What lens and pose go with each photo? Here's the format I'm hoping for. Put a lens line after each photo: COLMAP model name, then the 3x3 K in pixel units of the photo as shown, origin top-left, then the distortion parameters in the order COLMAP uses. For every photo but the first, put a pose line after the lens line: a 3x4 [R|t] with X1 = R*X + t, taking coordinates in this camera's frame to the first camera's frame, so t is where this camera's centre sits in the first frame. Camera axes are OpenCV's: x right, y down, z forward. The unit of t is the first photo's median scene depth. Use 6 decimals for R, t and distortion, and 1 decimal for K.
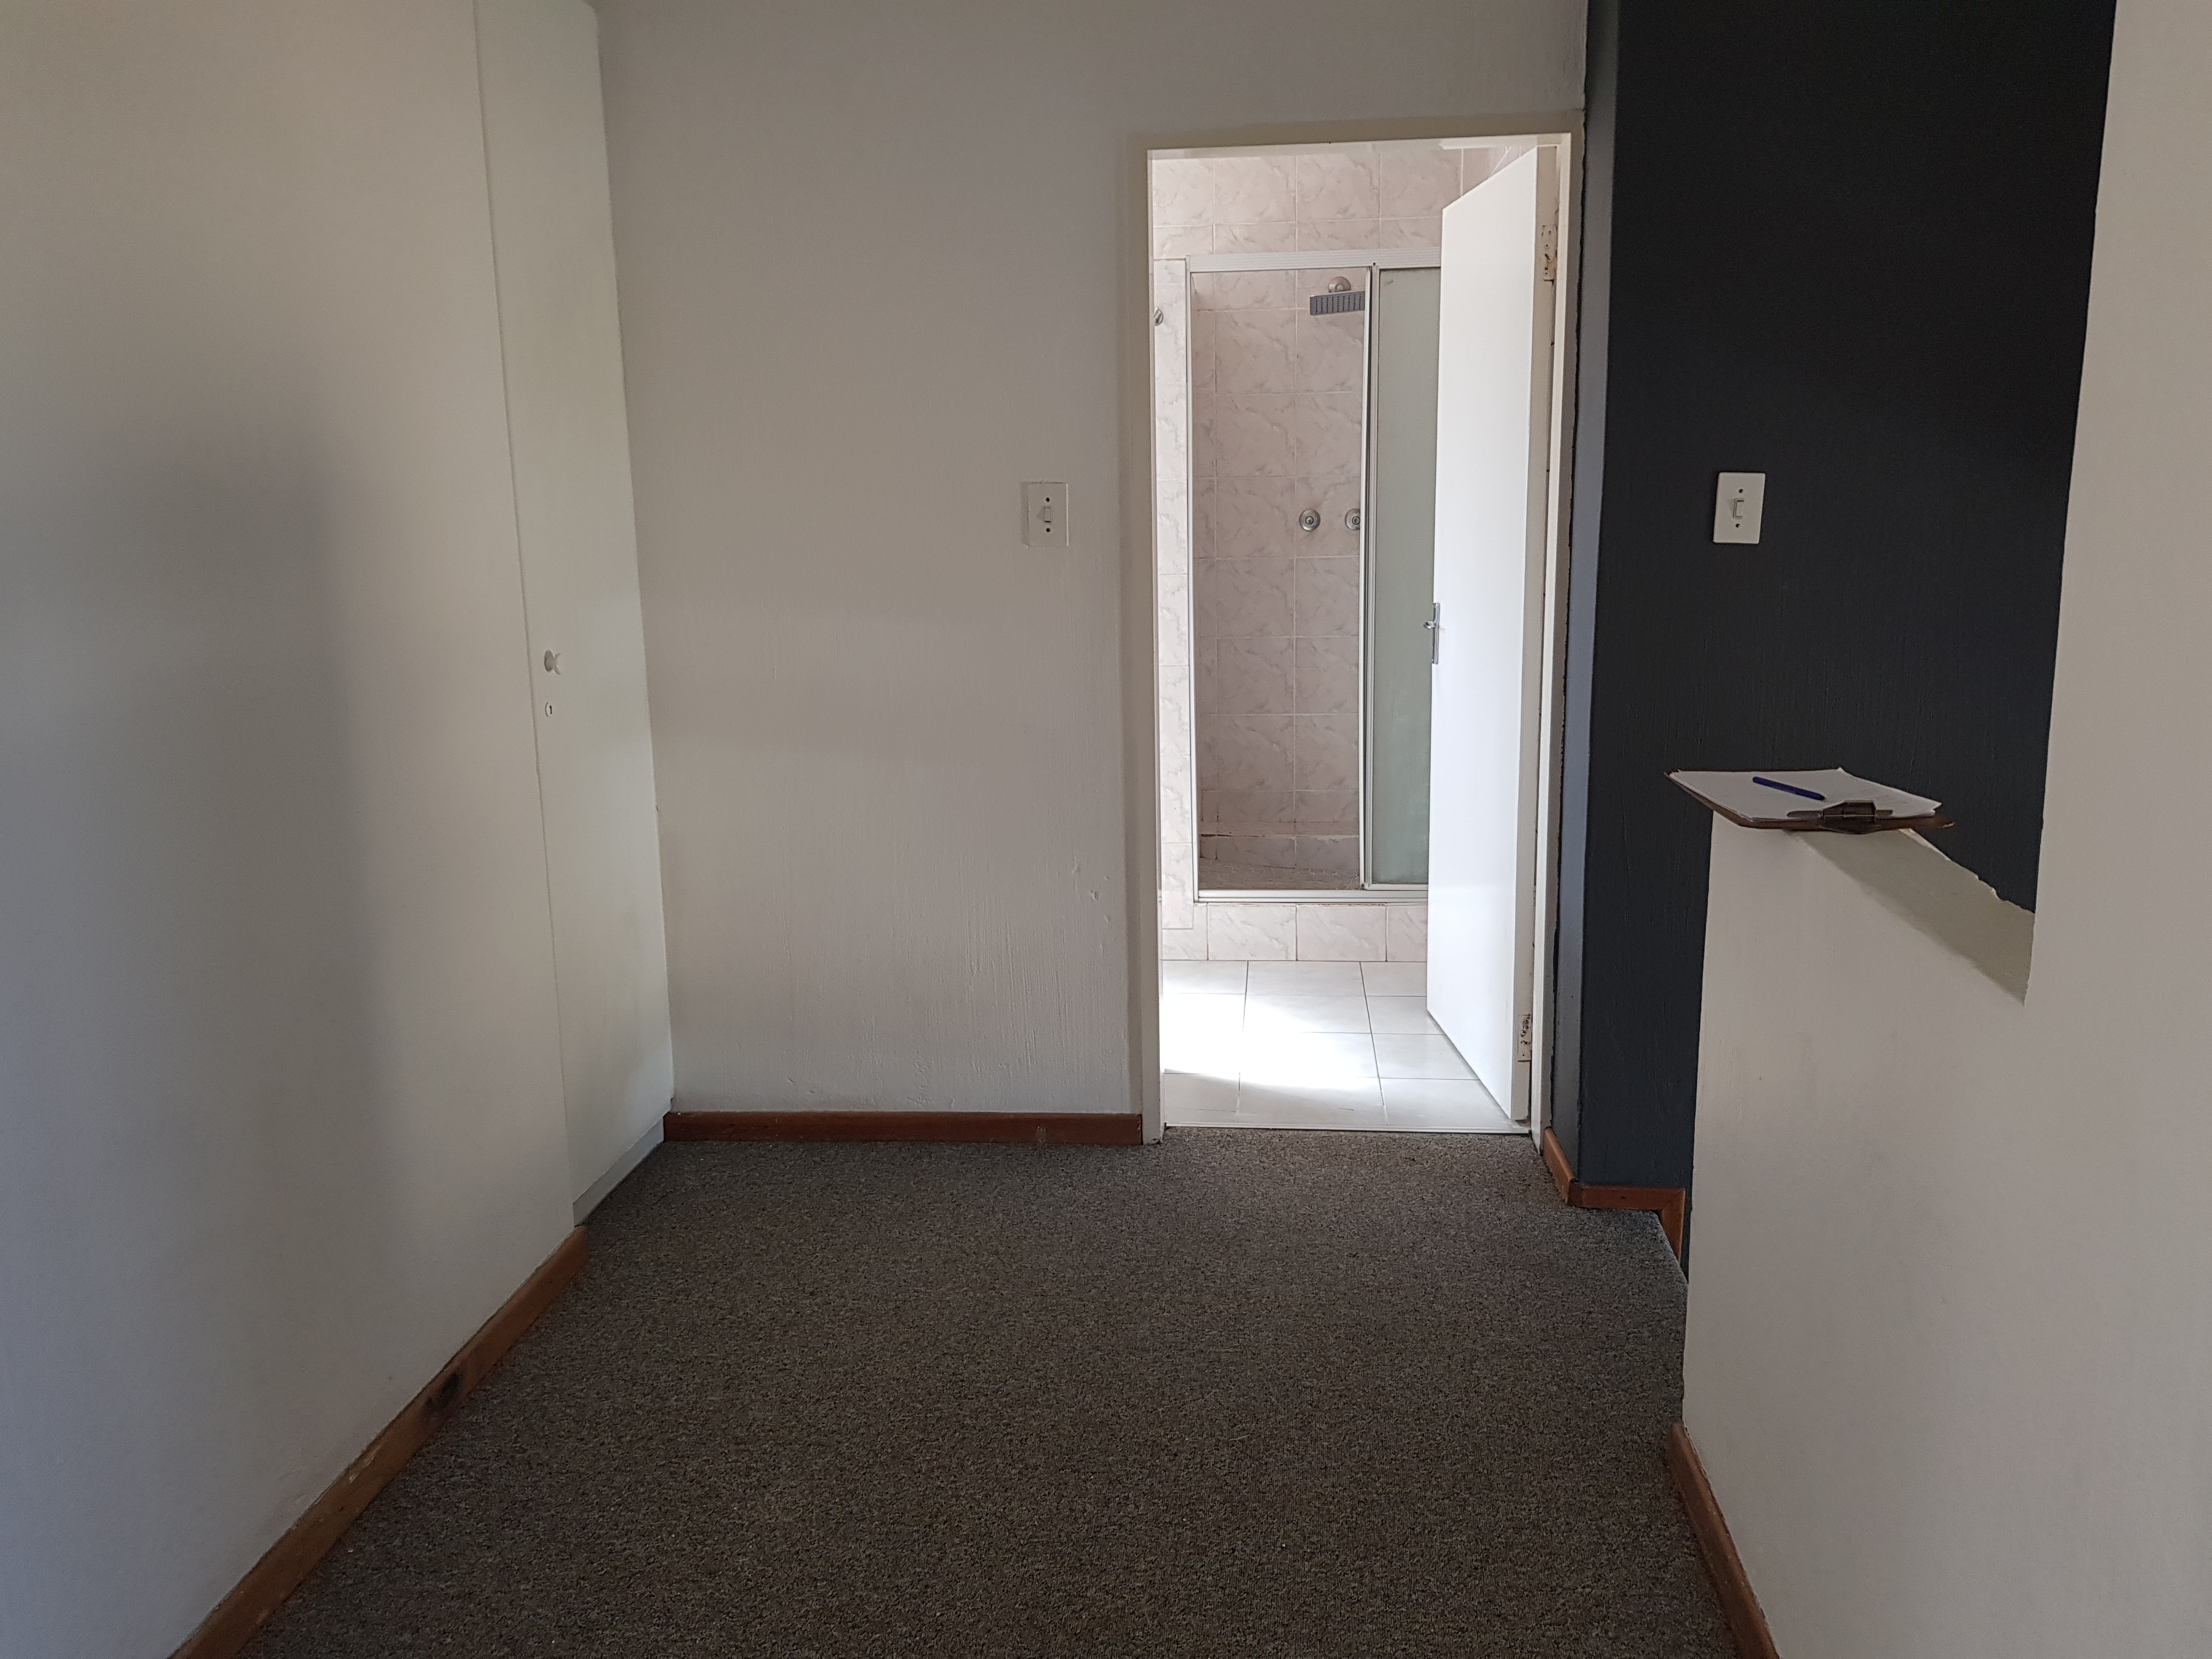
lens RADIAL K [[1719.9, 0, 1106.0], [0, 1719.9, 829.5], [0, 0, 1]] dist [0.096319, -0.171964]
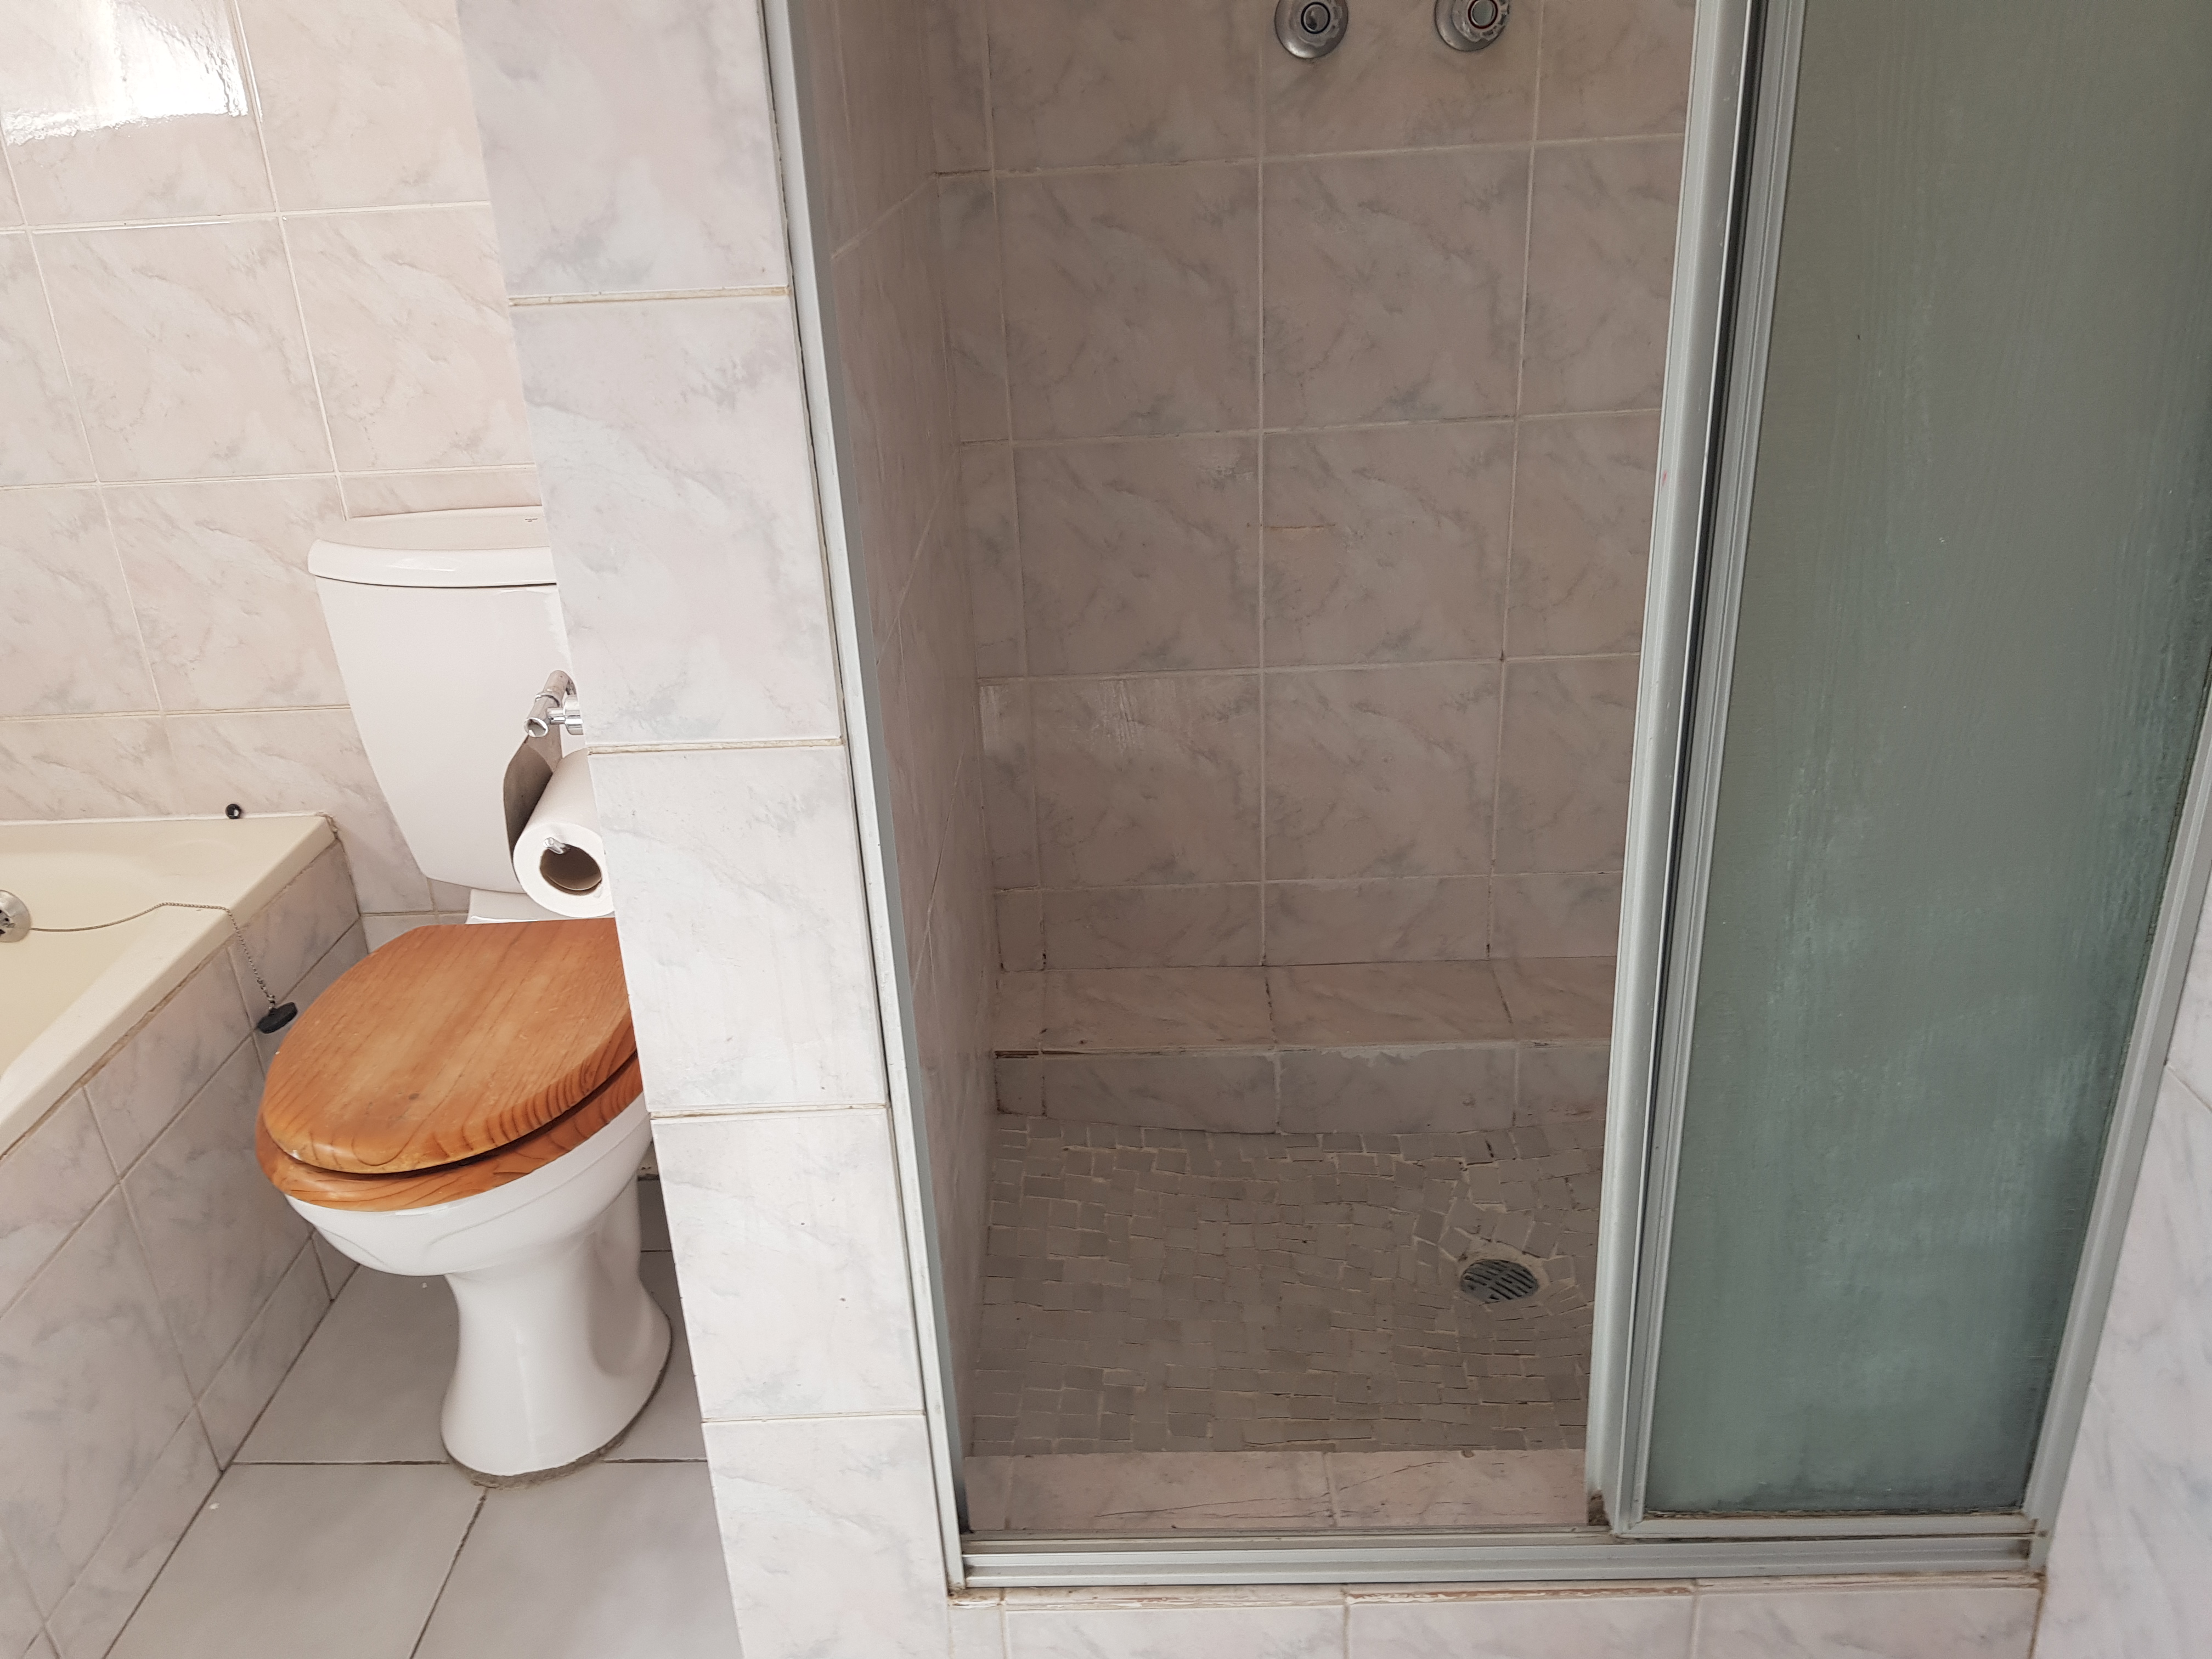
lens RADIAL K [[1695.9, 0, 1069.4], [0, 1695.9, 821.2], [0, 0, 1]] dist [0.086282, -0.153193]
pose [[0.997127, -0.056922, 0.049977, 0.056187], [0.044584, 0.974415, 0.220288, -0.113469], [-0.061237, -0.217427, 0.974154, 0.692781]]
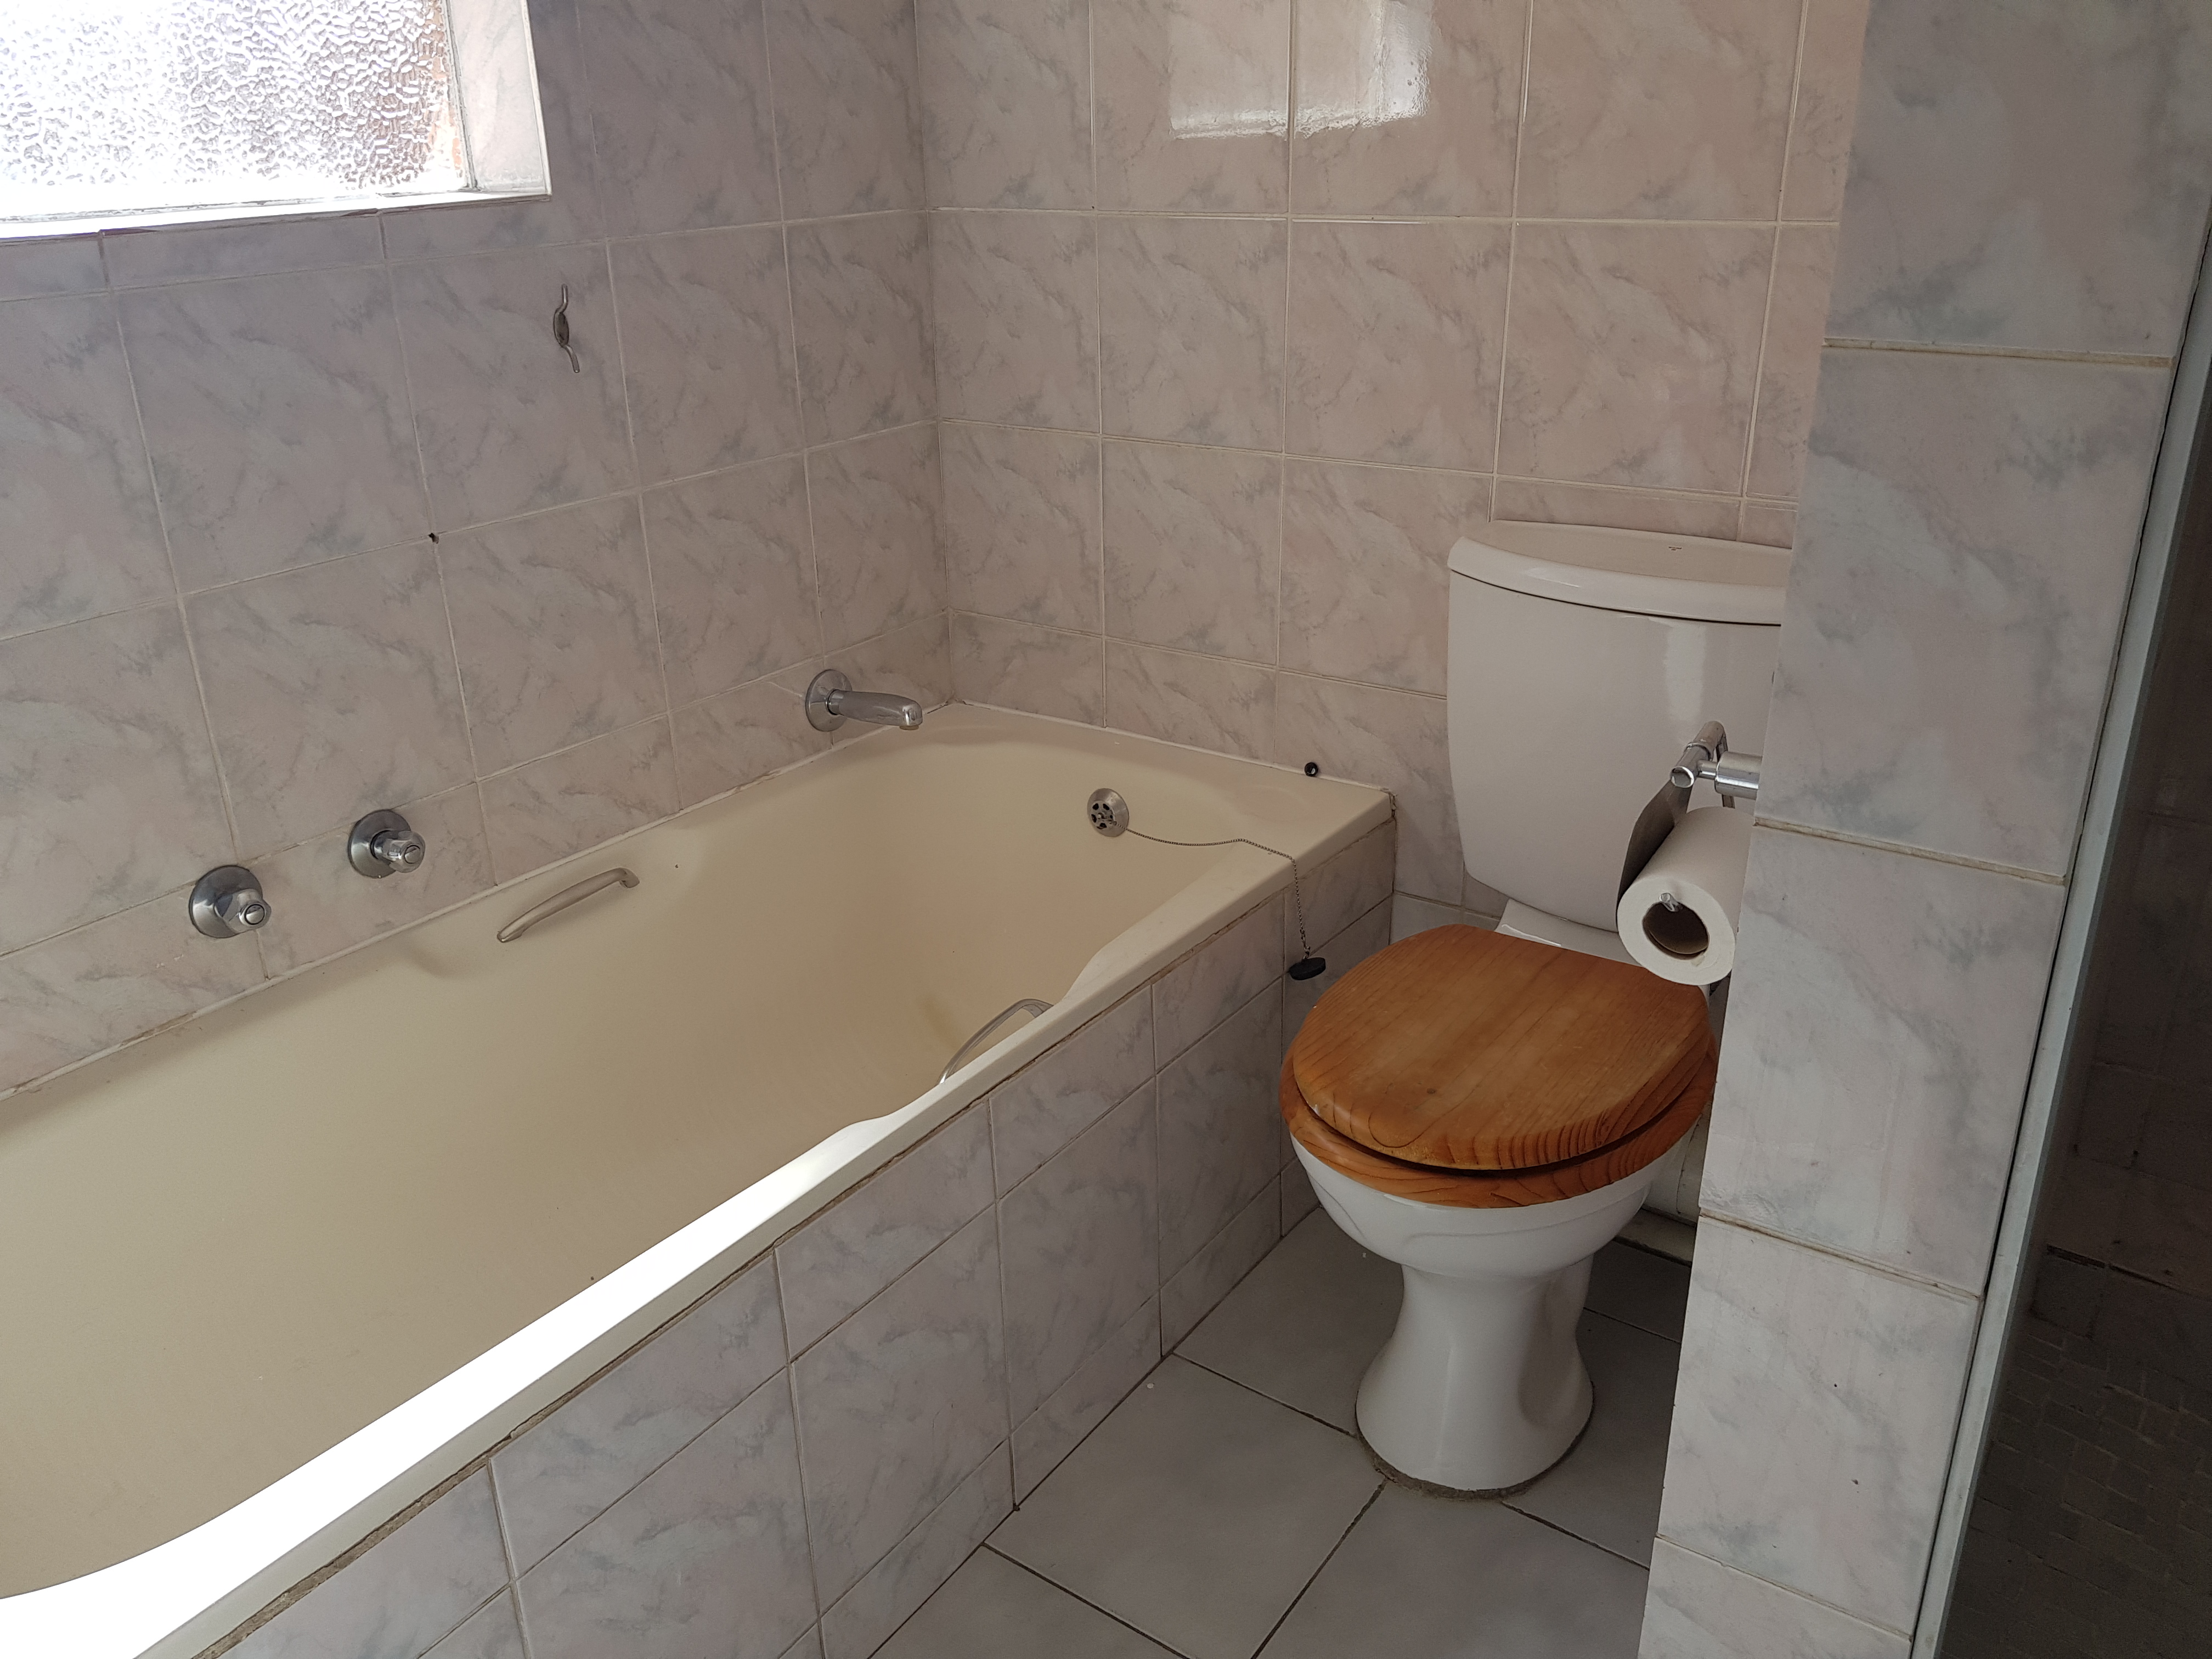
lens RADIAL K [[1719.9, 0, 1106.0], [0, 1719.9, 829.5], [0, 0, 1]] dist [0.096319, -0.171964]
pose [[0.869735, 0.187373, -0.456565, 0.033984], [-0.088928, 0.969481, 0.228469, -0.116250], [0.485440, -0.158106, 0.859855, 0.695891]]
